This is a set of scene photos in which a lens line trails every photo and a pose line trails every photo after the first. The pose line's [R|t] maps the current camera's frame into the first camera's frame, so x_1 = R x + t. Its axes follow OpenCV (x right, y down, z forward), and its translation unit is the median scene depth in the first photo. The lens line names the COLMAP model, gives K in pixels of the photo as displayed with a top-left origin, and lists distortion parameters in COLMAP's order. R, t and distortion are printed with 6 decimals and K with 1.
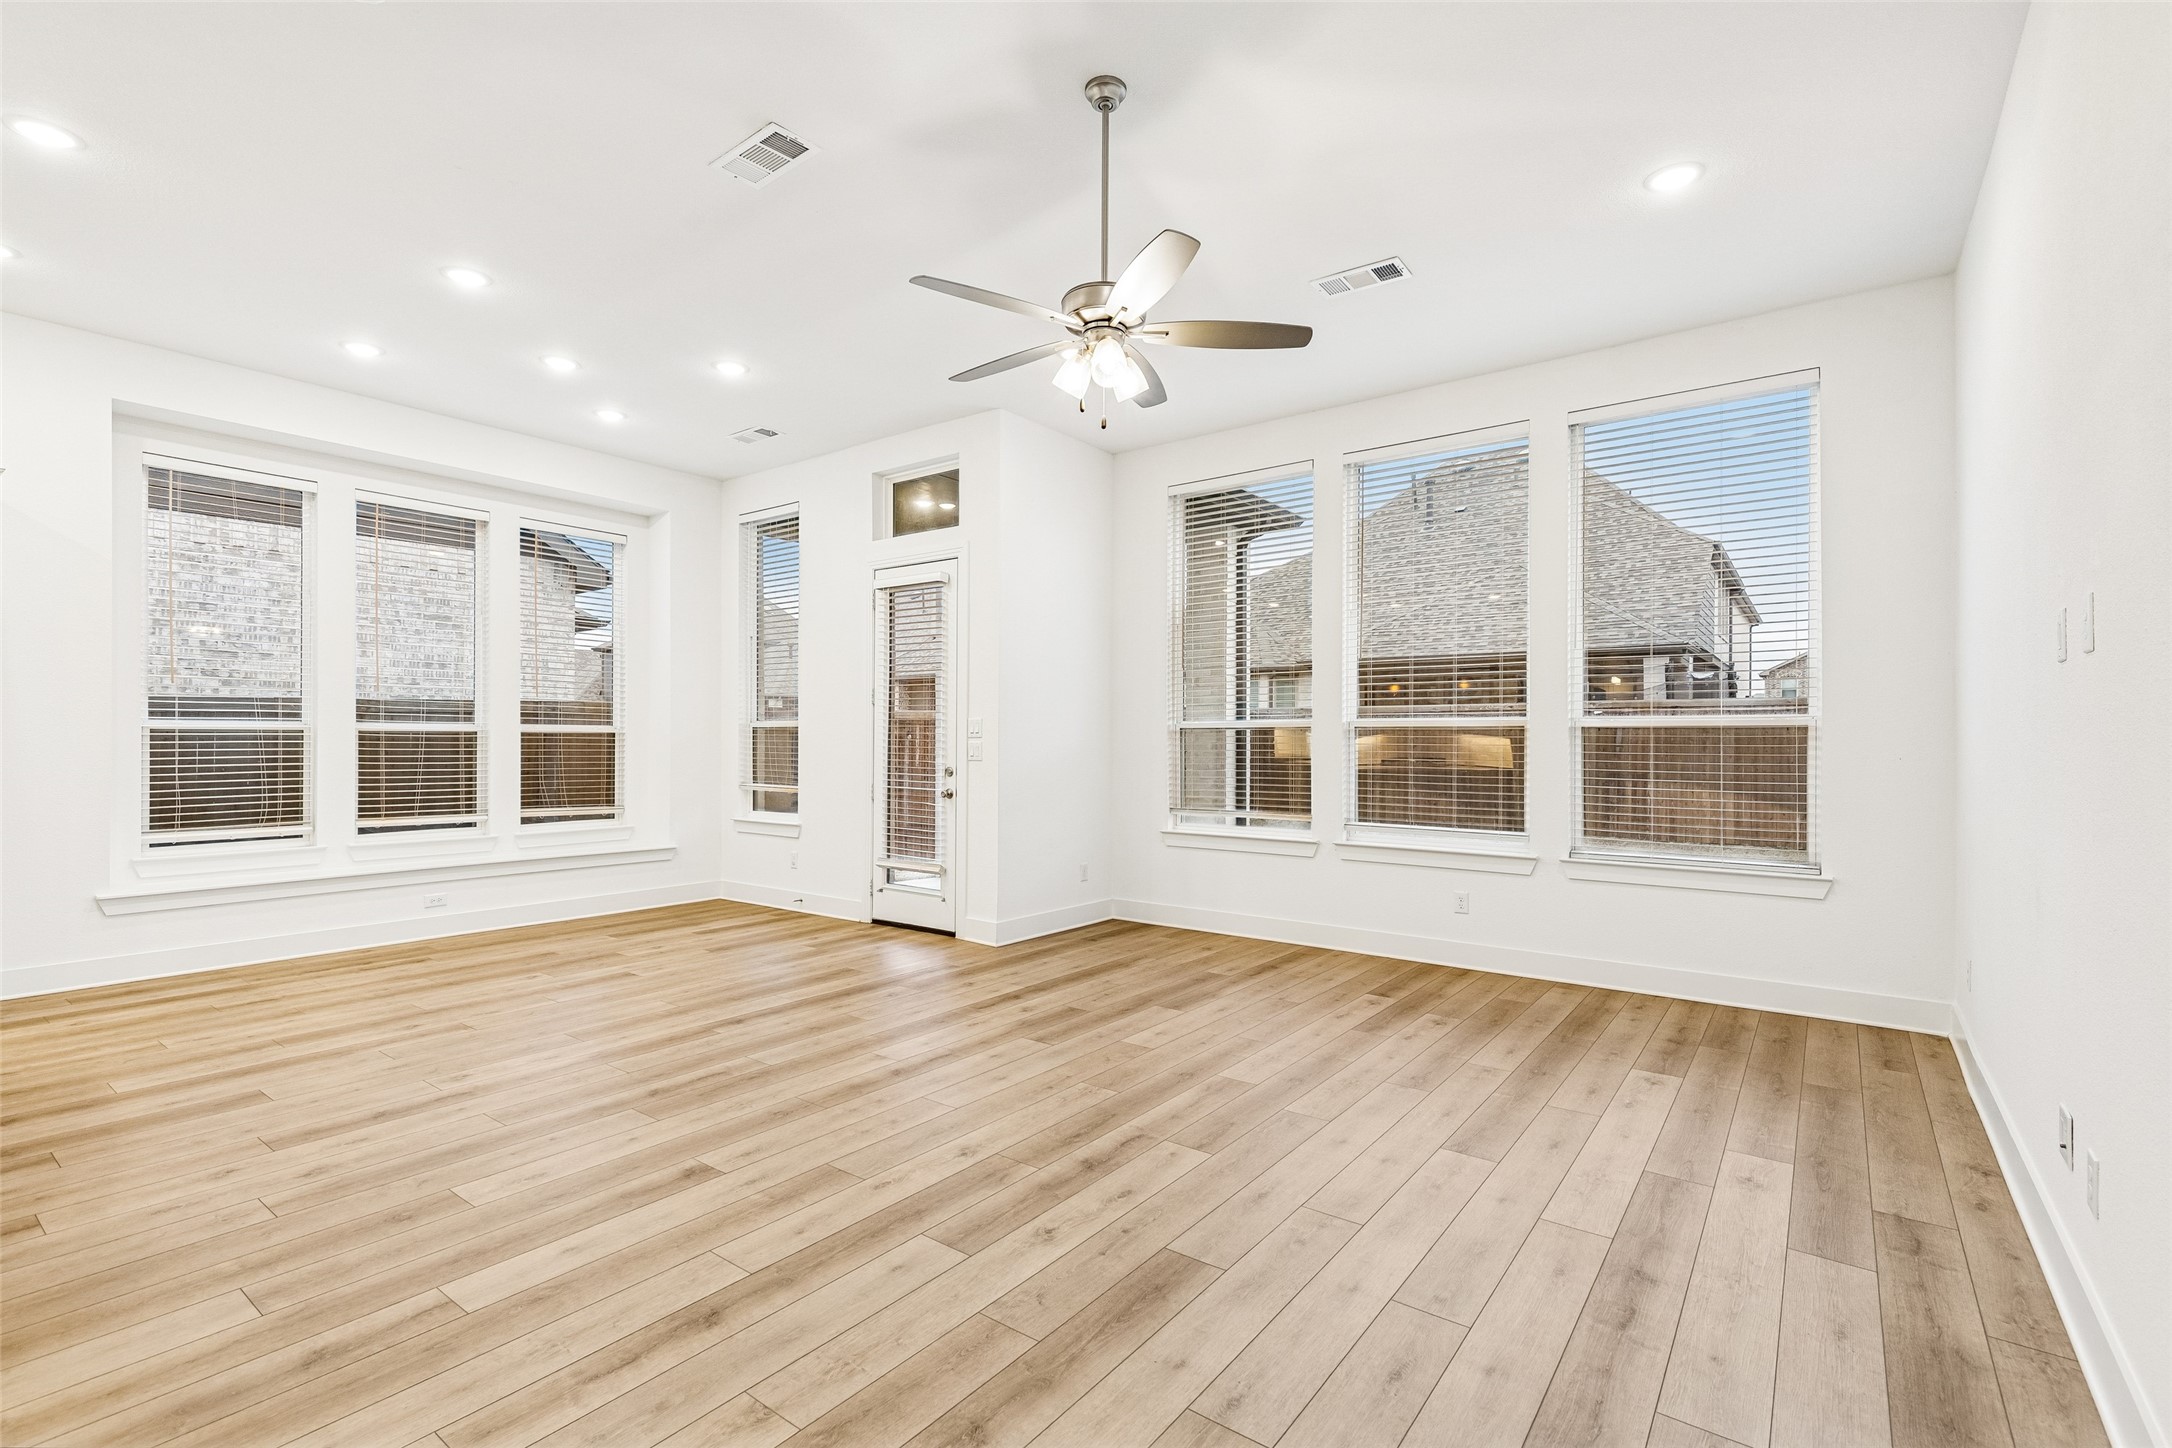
lens RADIAL K [[975.1, 0, 1096.7], [0, 975.1, 735.7], [0, 0, 1]] dist [0.007494, -0.002004]
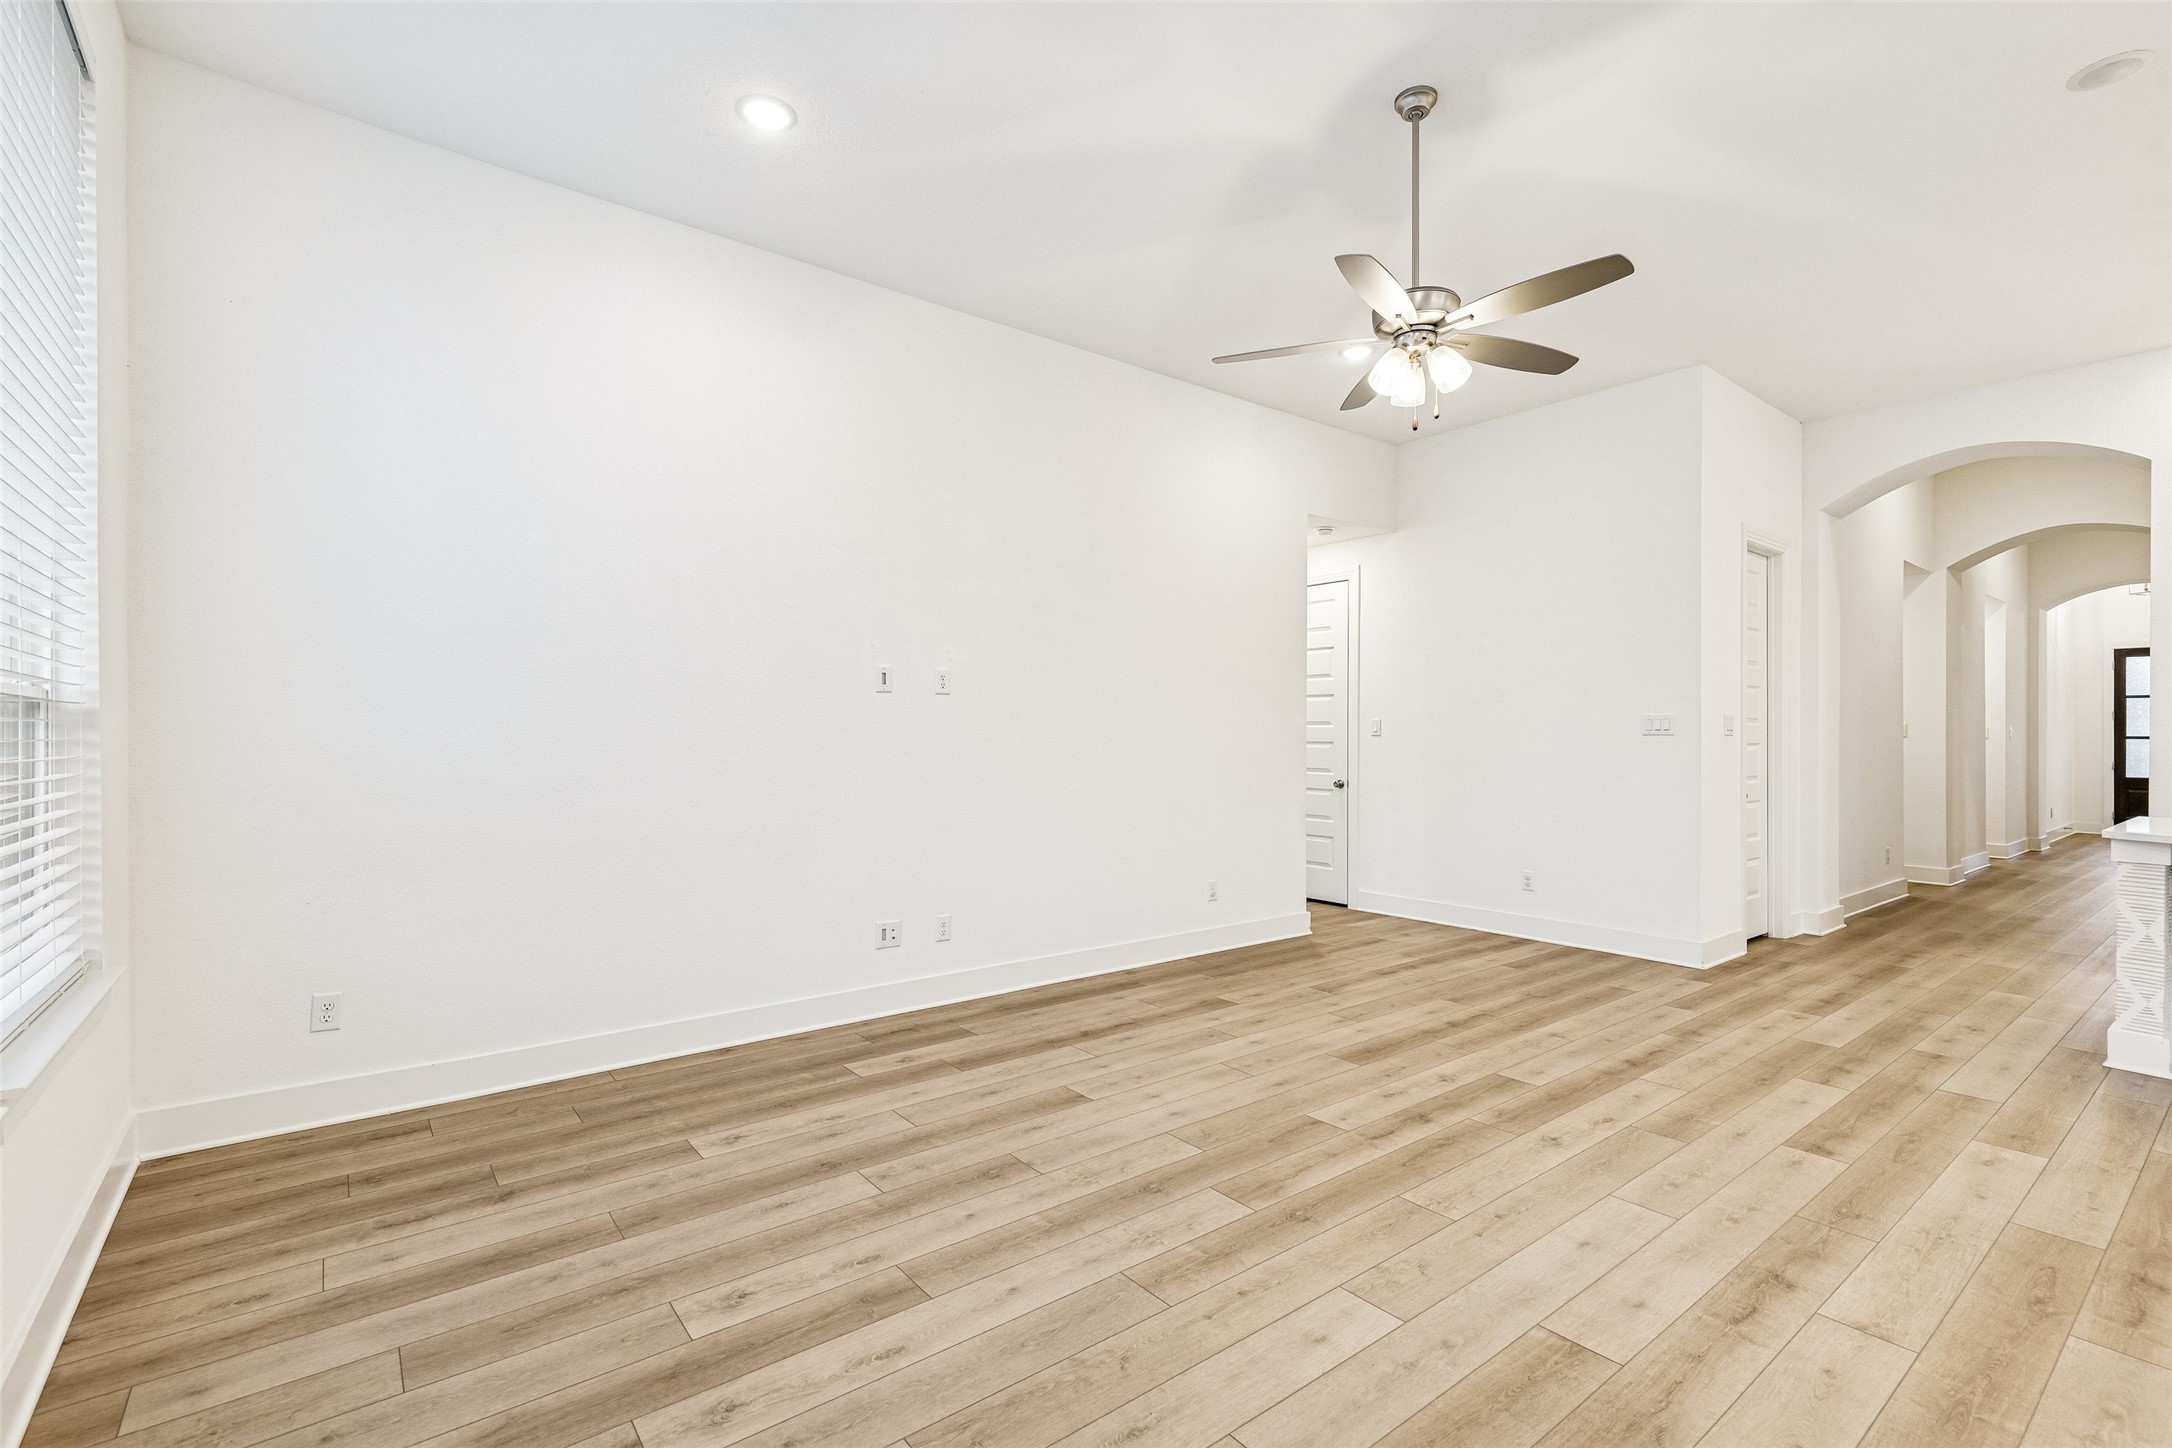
lens RADIAL K [[975.1, 0, 1088.8], [0, 975.1, 729.6], [0, 0, 1]] dist [0.007494, -0.002004]
pose [[-0.965736, -0.004802, 0.259483, 0.051874], [-0.006568, 0.999961, -0.005941, 0.004717], [-0.259445, -0.007442, -0.965729, 1.544763]]
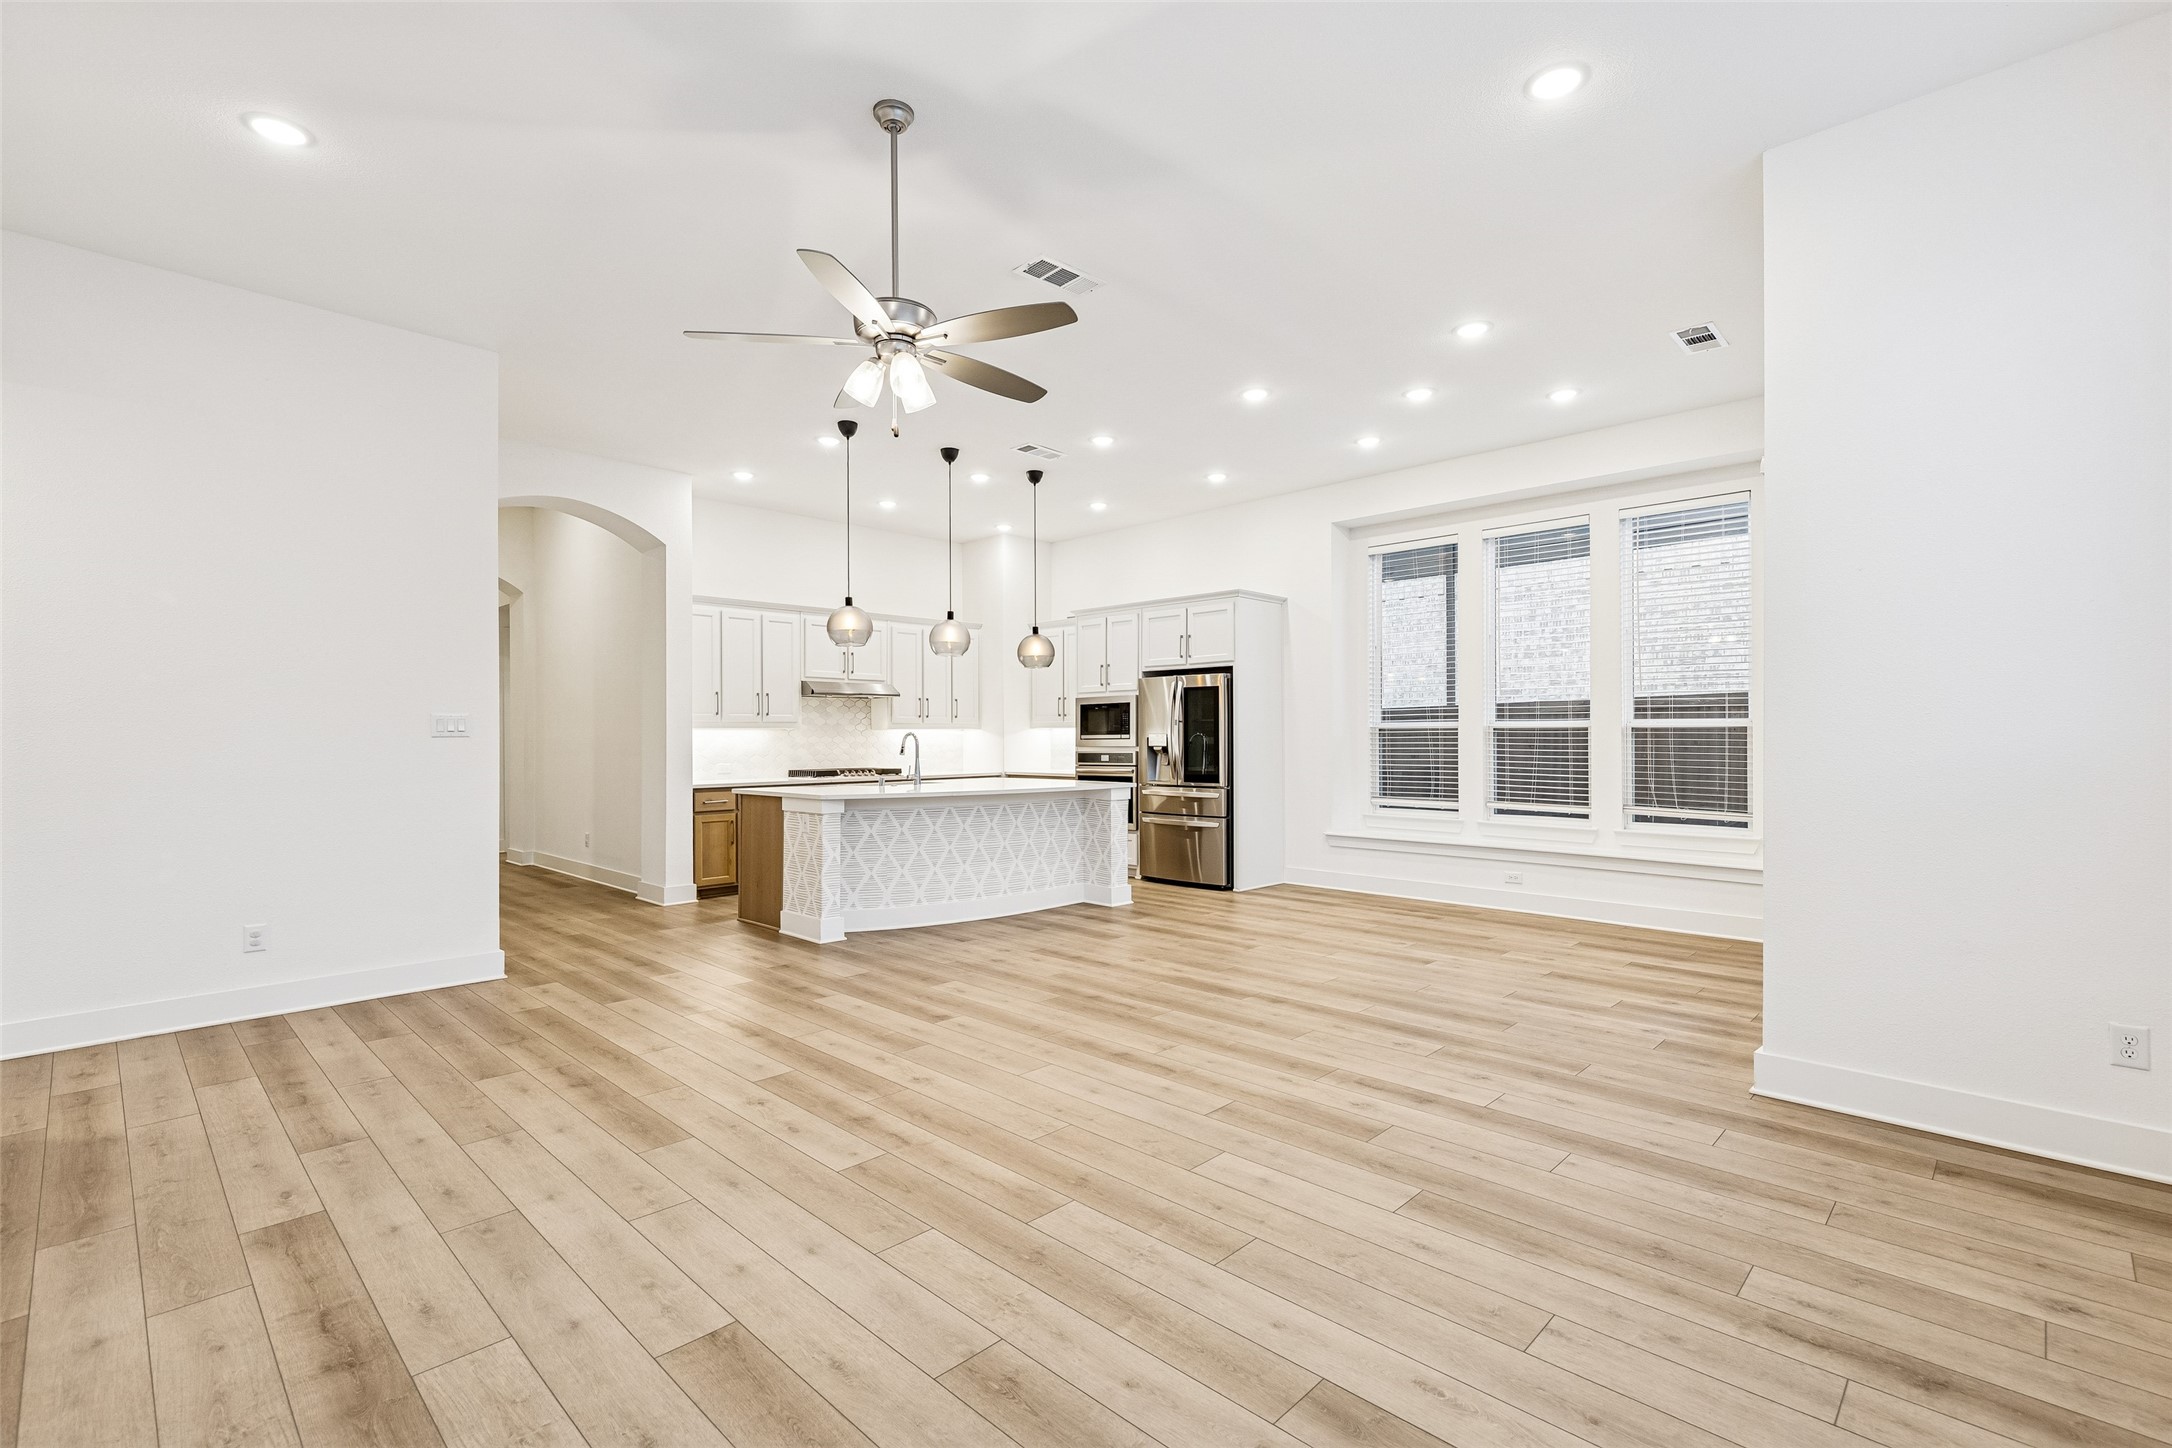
lens RADIAL K [[975.1, 0, 1100.0], [0, 975.1, 723.6], [0, 0, 1]] dist [0.007494, -0.002004]
pose [[-0.121750, -0.014521, -0.992455, 0.756099], [0.007236, 0.999853, -0.015517, 0.006902], [0.992534, -0.009070, -0.121627, 1.000248]]
